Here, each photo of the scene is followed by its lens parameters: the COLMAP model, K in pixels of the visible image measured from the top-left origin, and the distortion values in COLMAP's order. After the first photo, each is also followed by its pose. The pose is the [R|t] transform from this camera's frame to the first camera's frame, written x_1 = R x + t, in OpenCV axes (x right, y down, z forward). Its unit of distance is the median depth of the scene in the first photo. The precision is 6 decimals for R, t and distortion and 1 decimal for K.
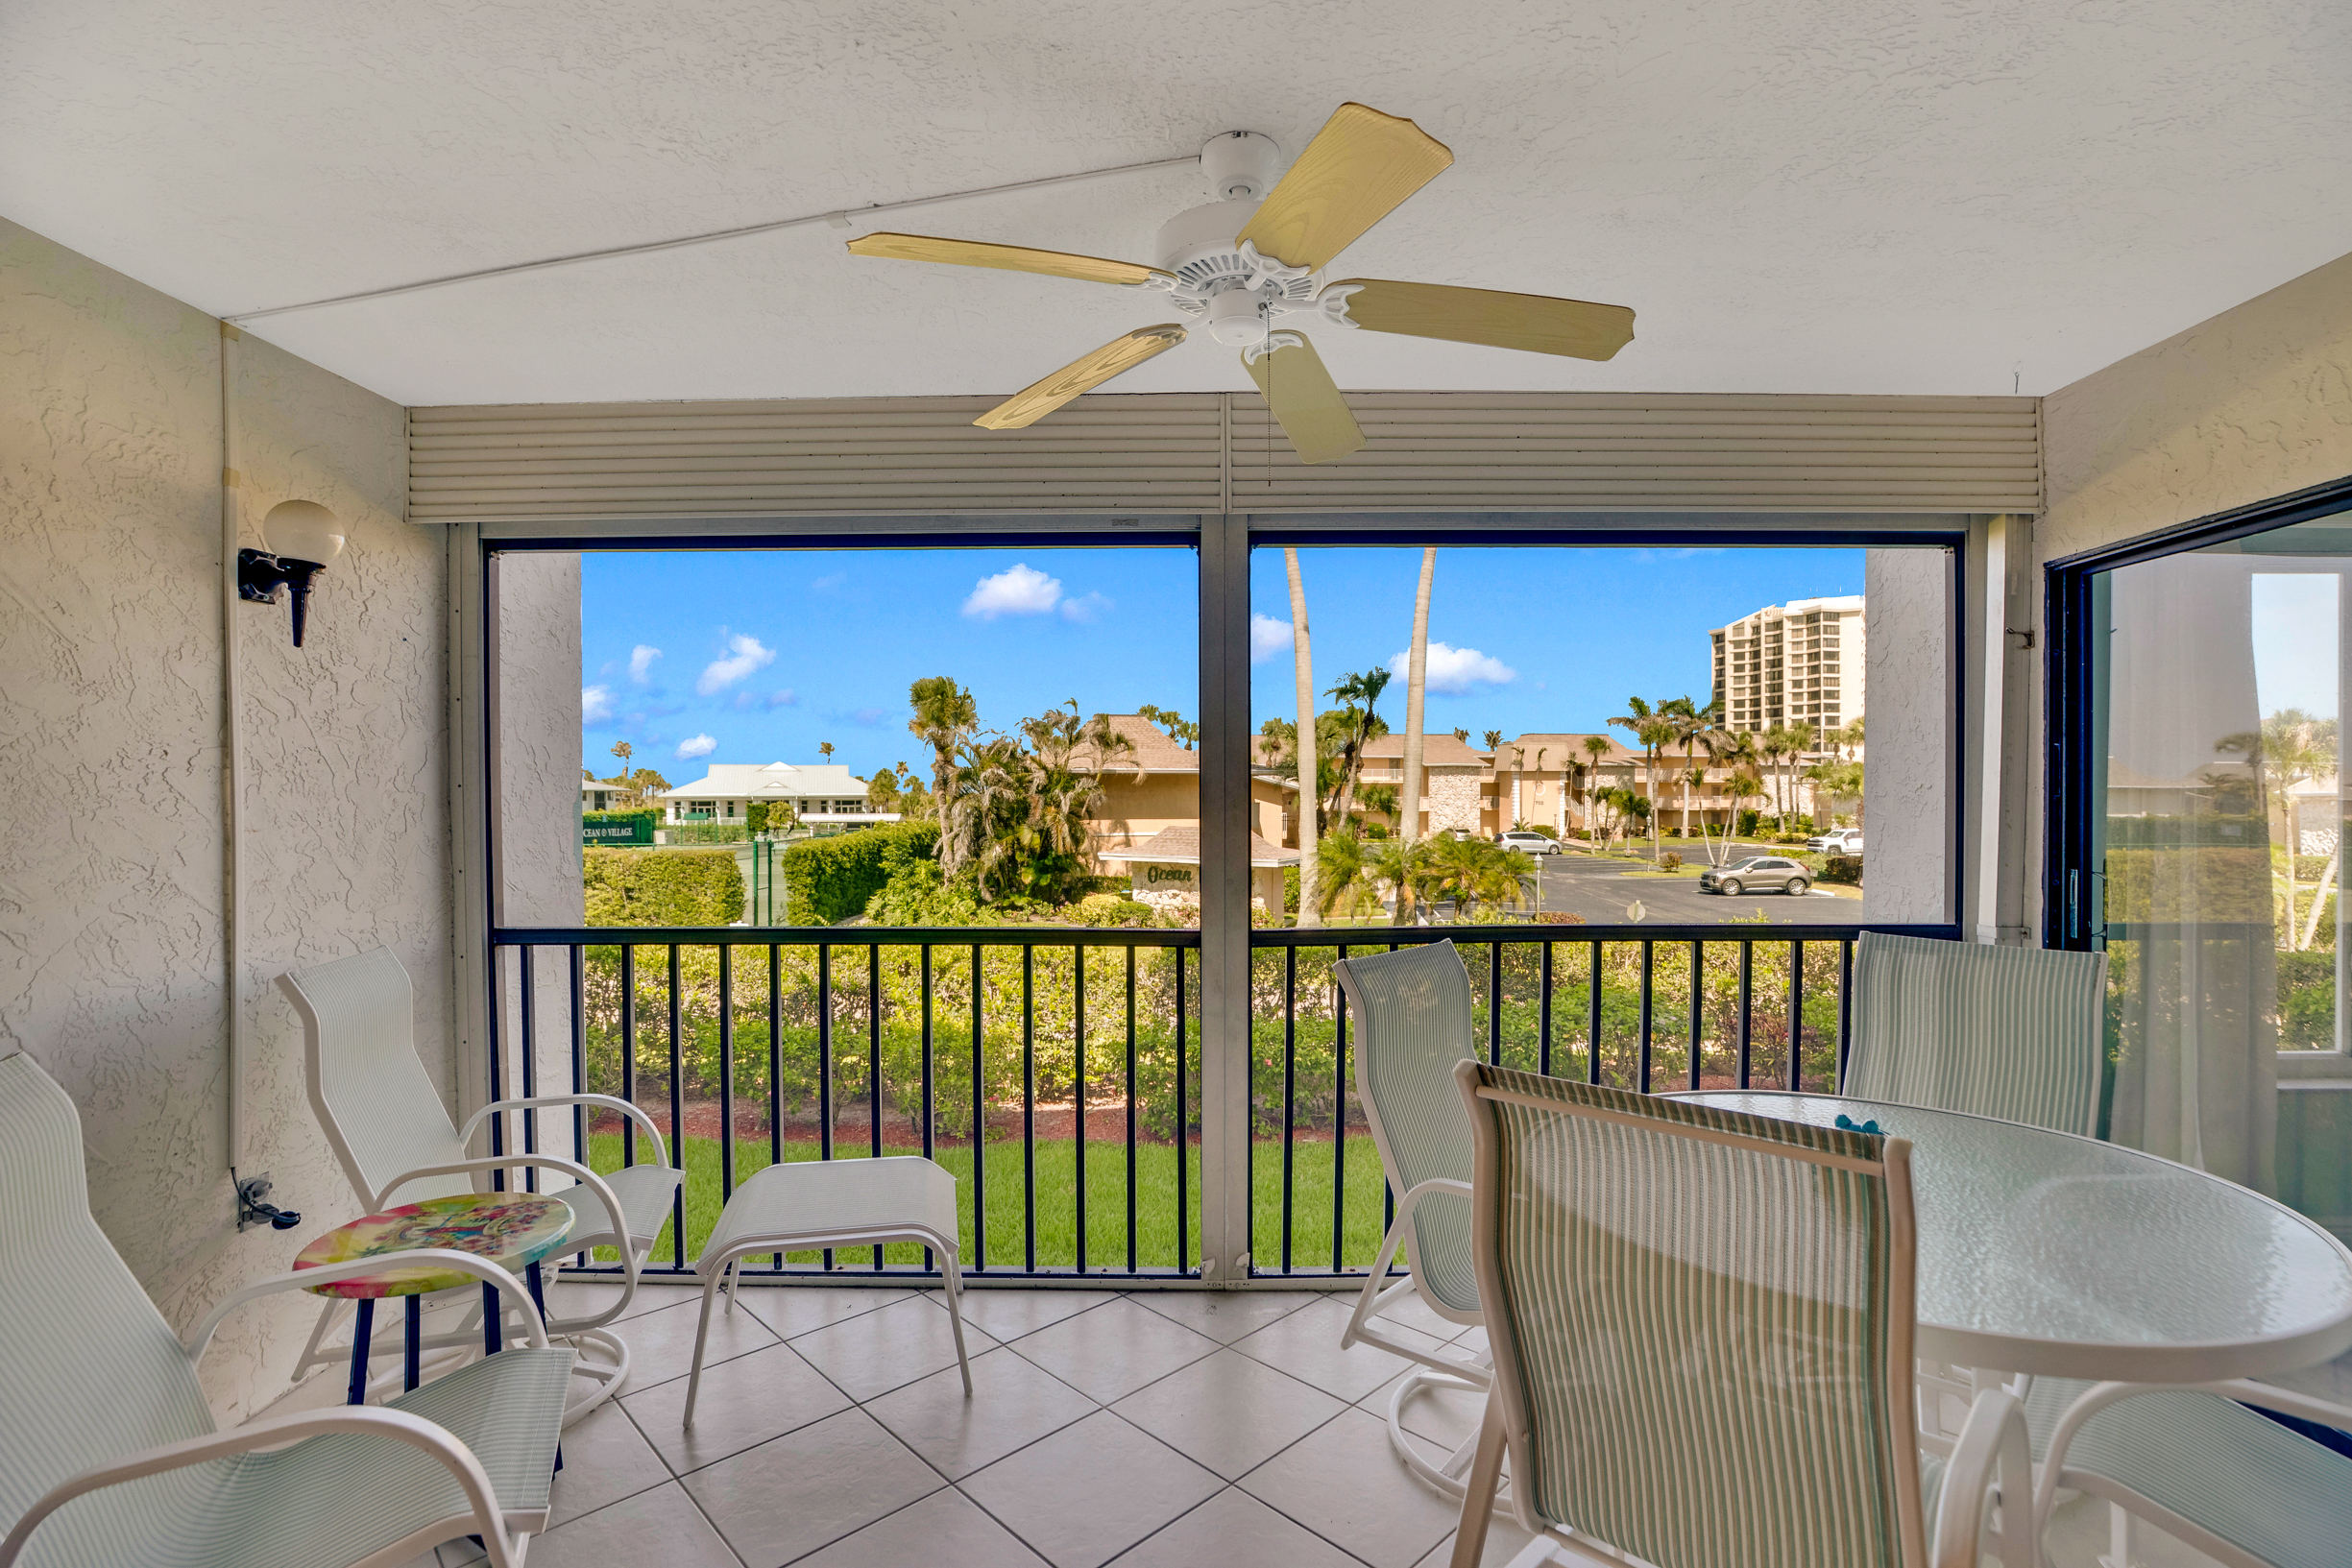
lens RADIAL K [[1081.6, 0, 1189.3], [0, 1081.6, 801.2], [0, 0, 1]] dist [-0.043717, 0.013045]
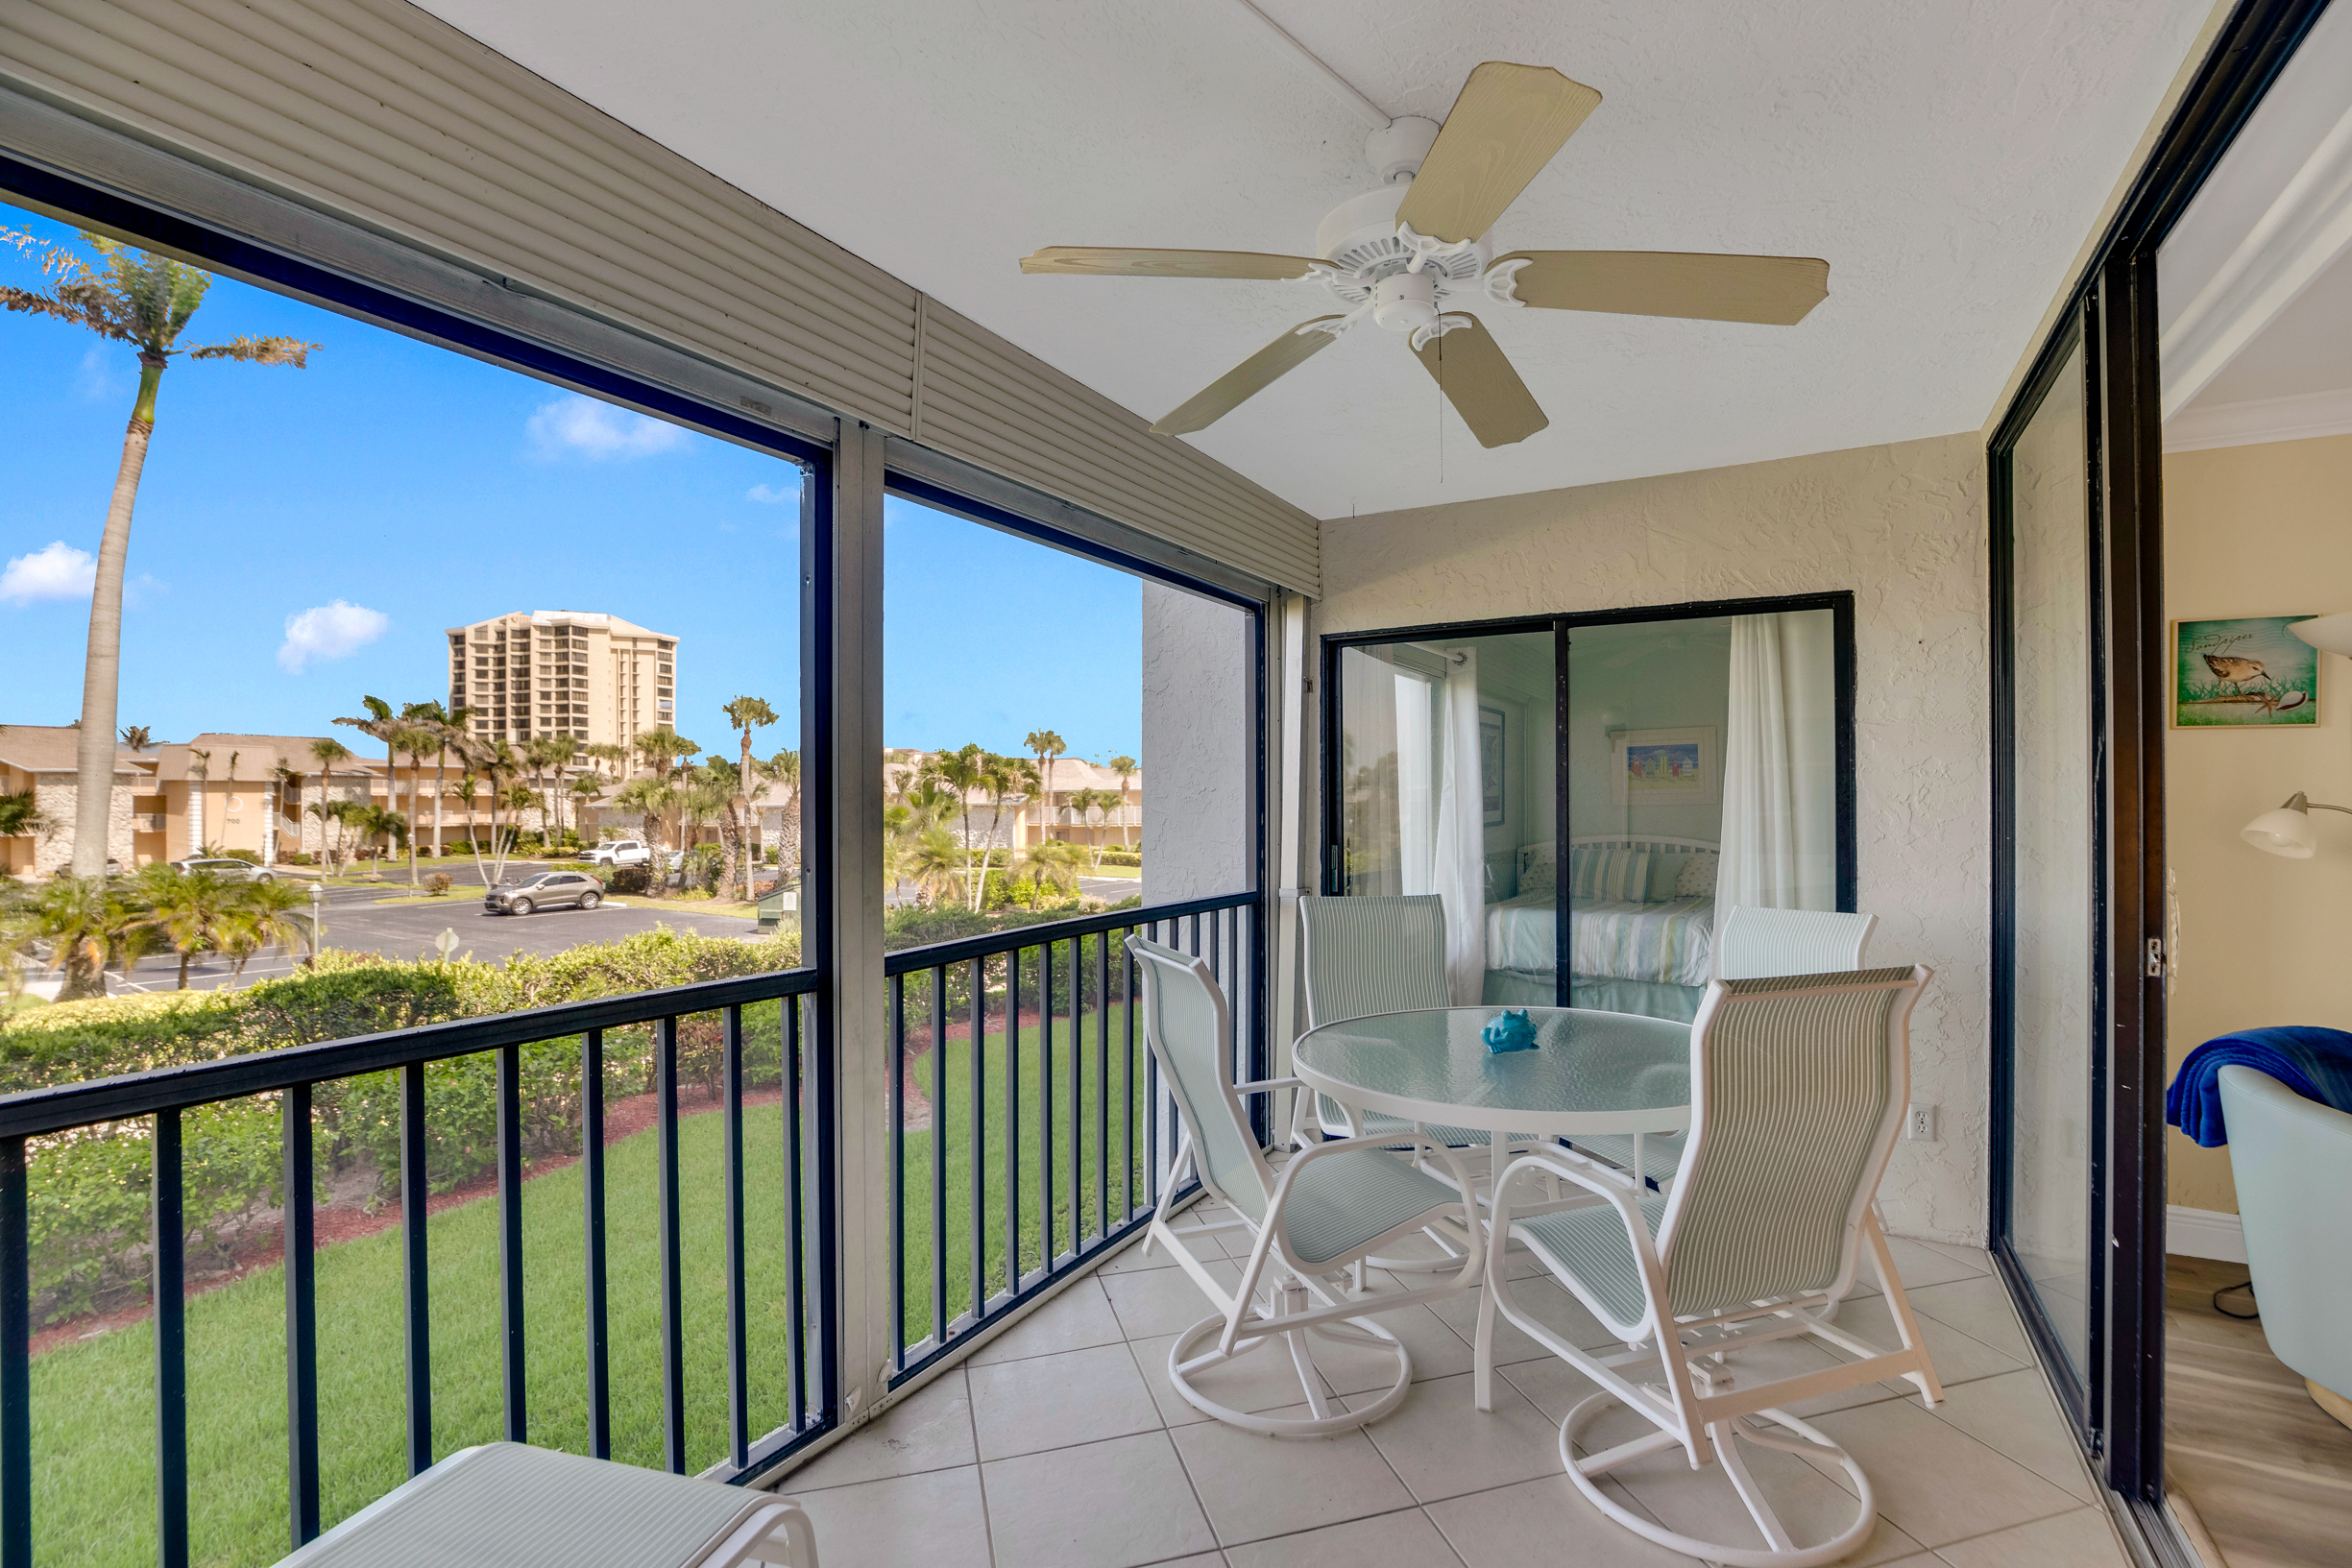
lens RADIAL K [[1081.6, 0, 1206.2], [0, 1081.6, 808.8], [0, 0, 1]] dist [-0.043717, 0.013045]
pose [[0.472354, -0.006857, 0.881382, -0.028911], [0.012189, 0.999925, 0.001247, 0.000485], [-0.881324, 0.010154, 0.472402, 0.021929]]
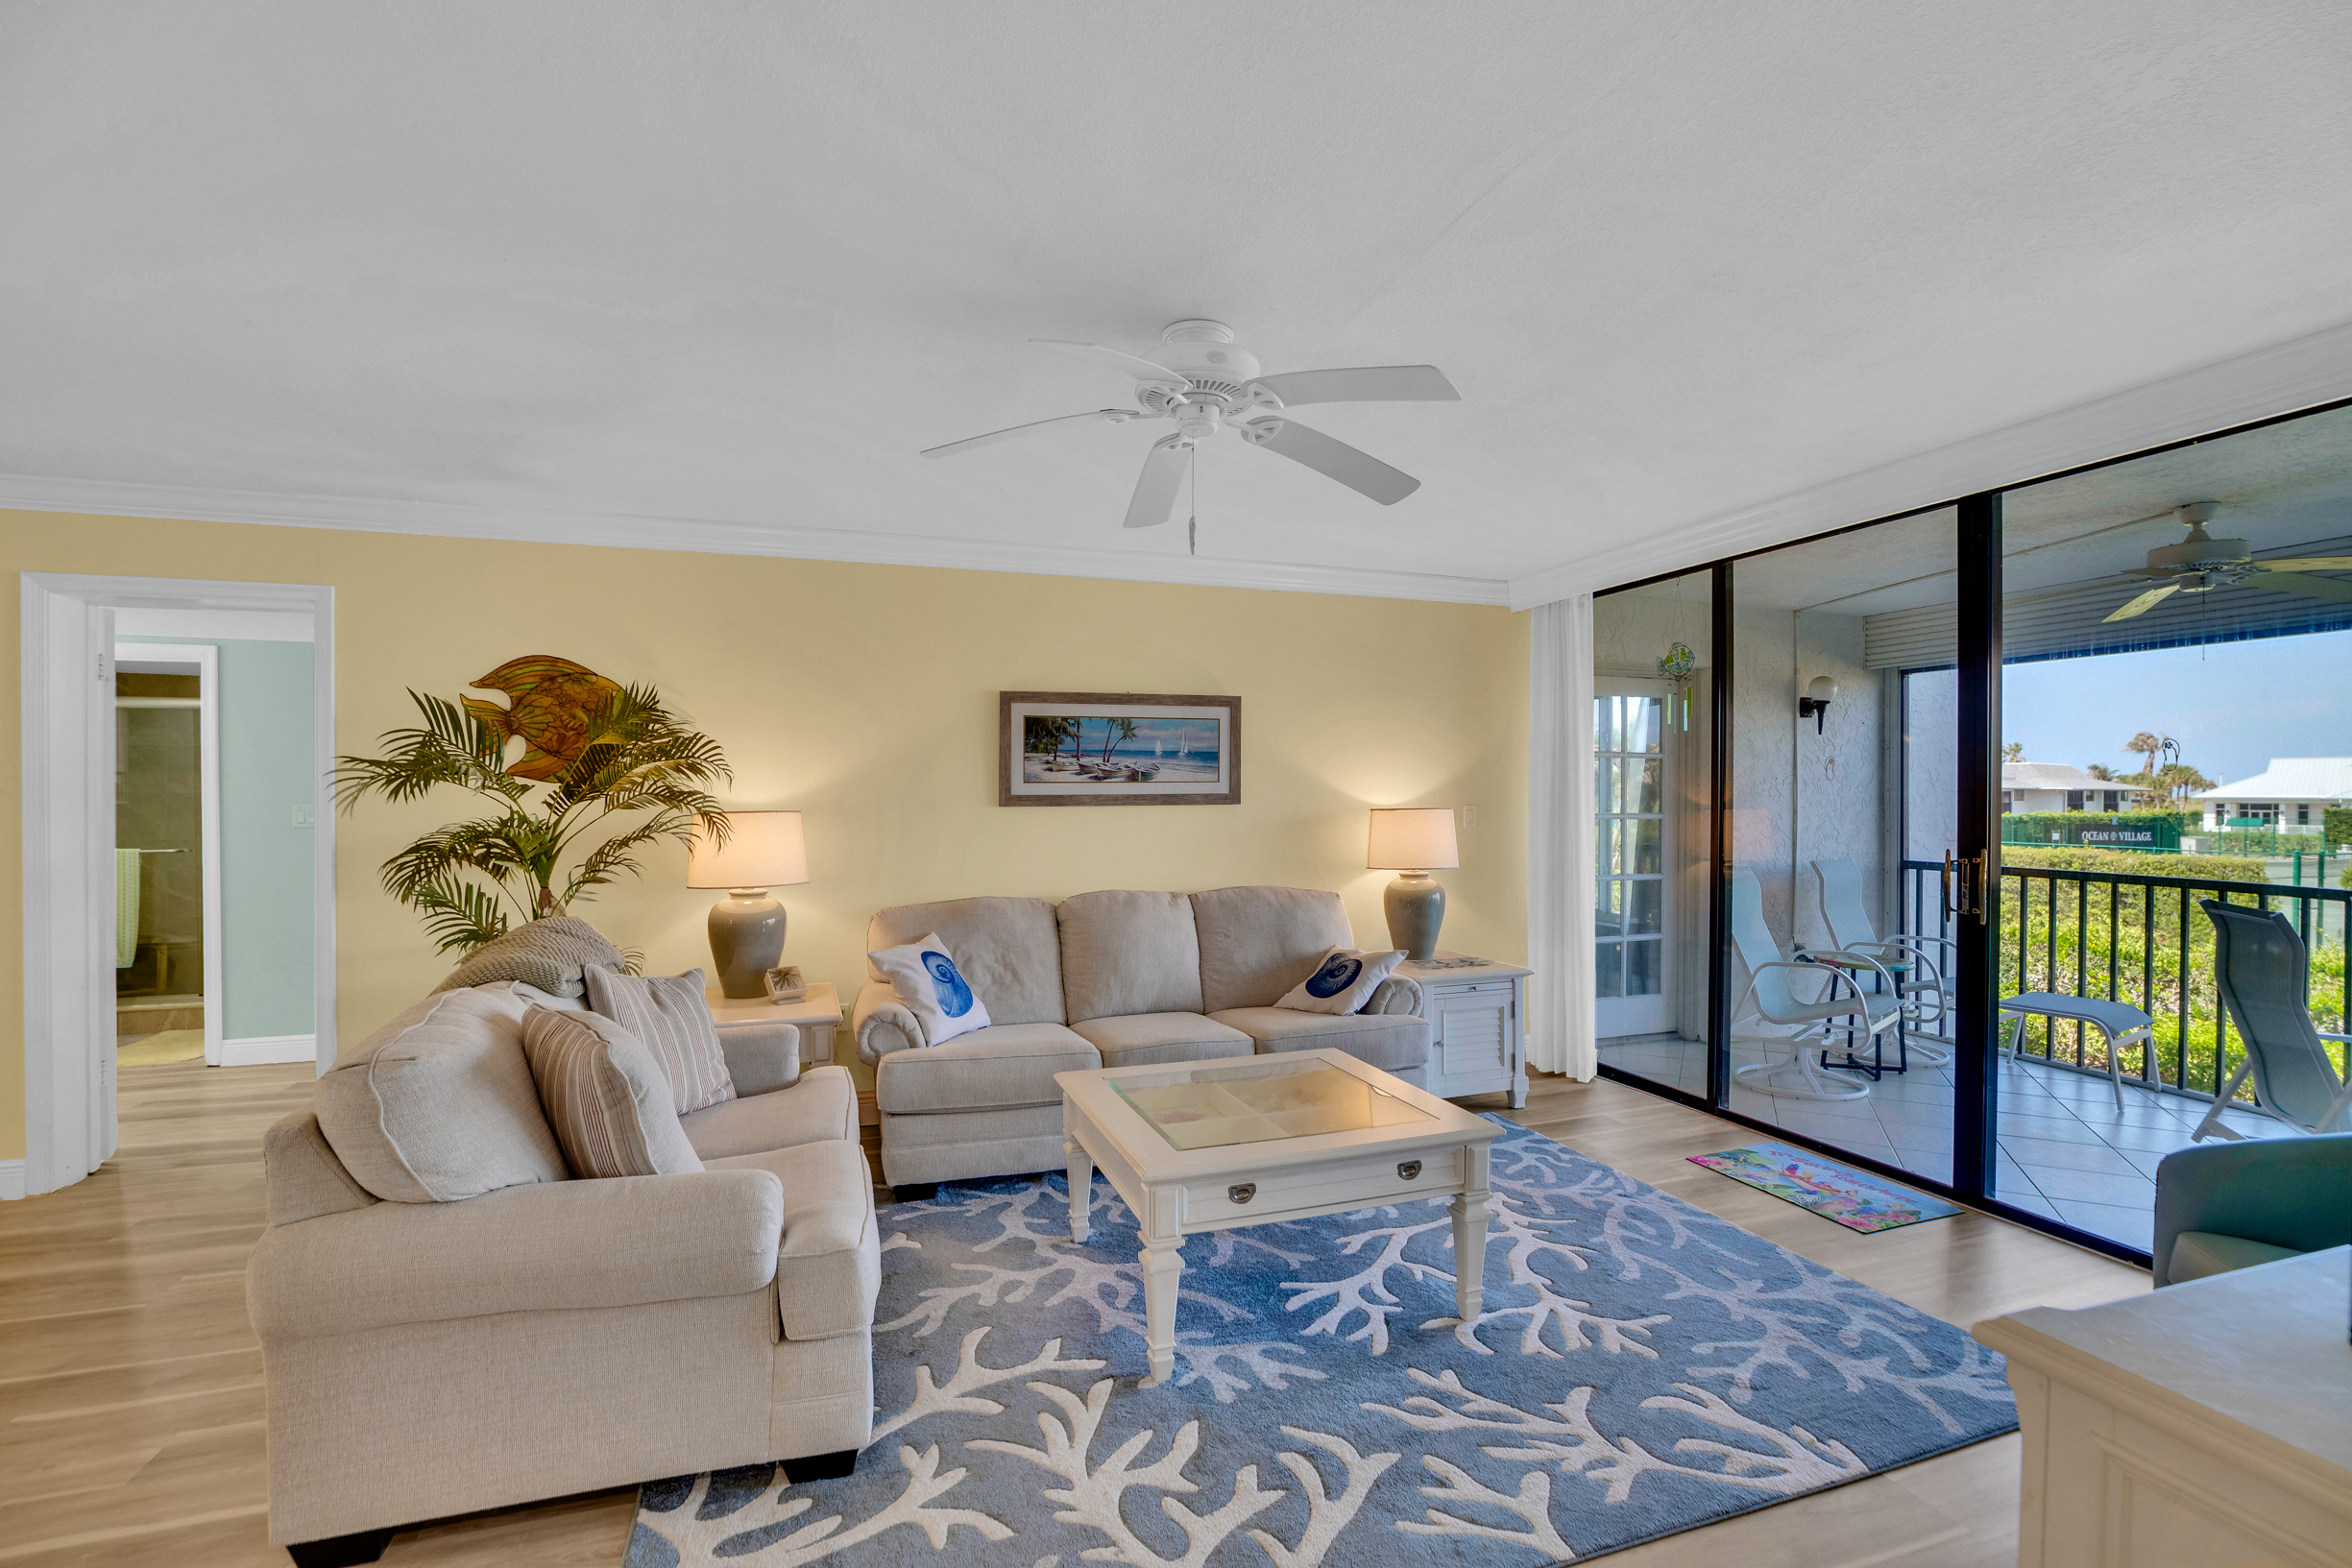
lens RADIAL K [[1081.6, 0, 1195.4], [0, 1081.6, 806.8], [0, 0, 1]] dist [-0.043717, 0.013045]
pose [[0.339074, 0.016077, -0.940622, 0.043305], [-0.010336, 0.999857, 0.013364, 0.000288], [0.940703, 0.005191, 0.339191, -0.052332]]
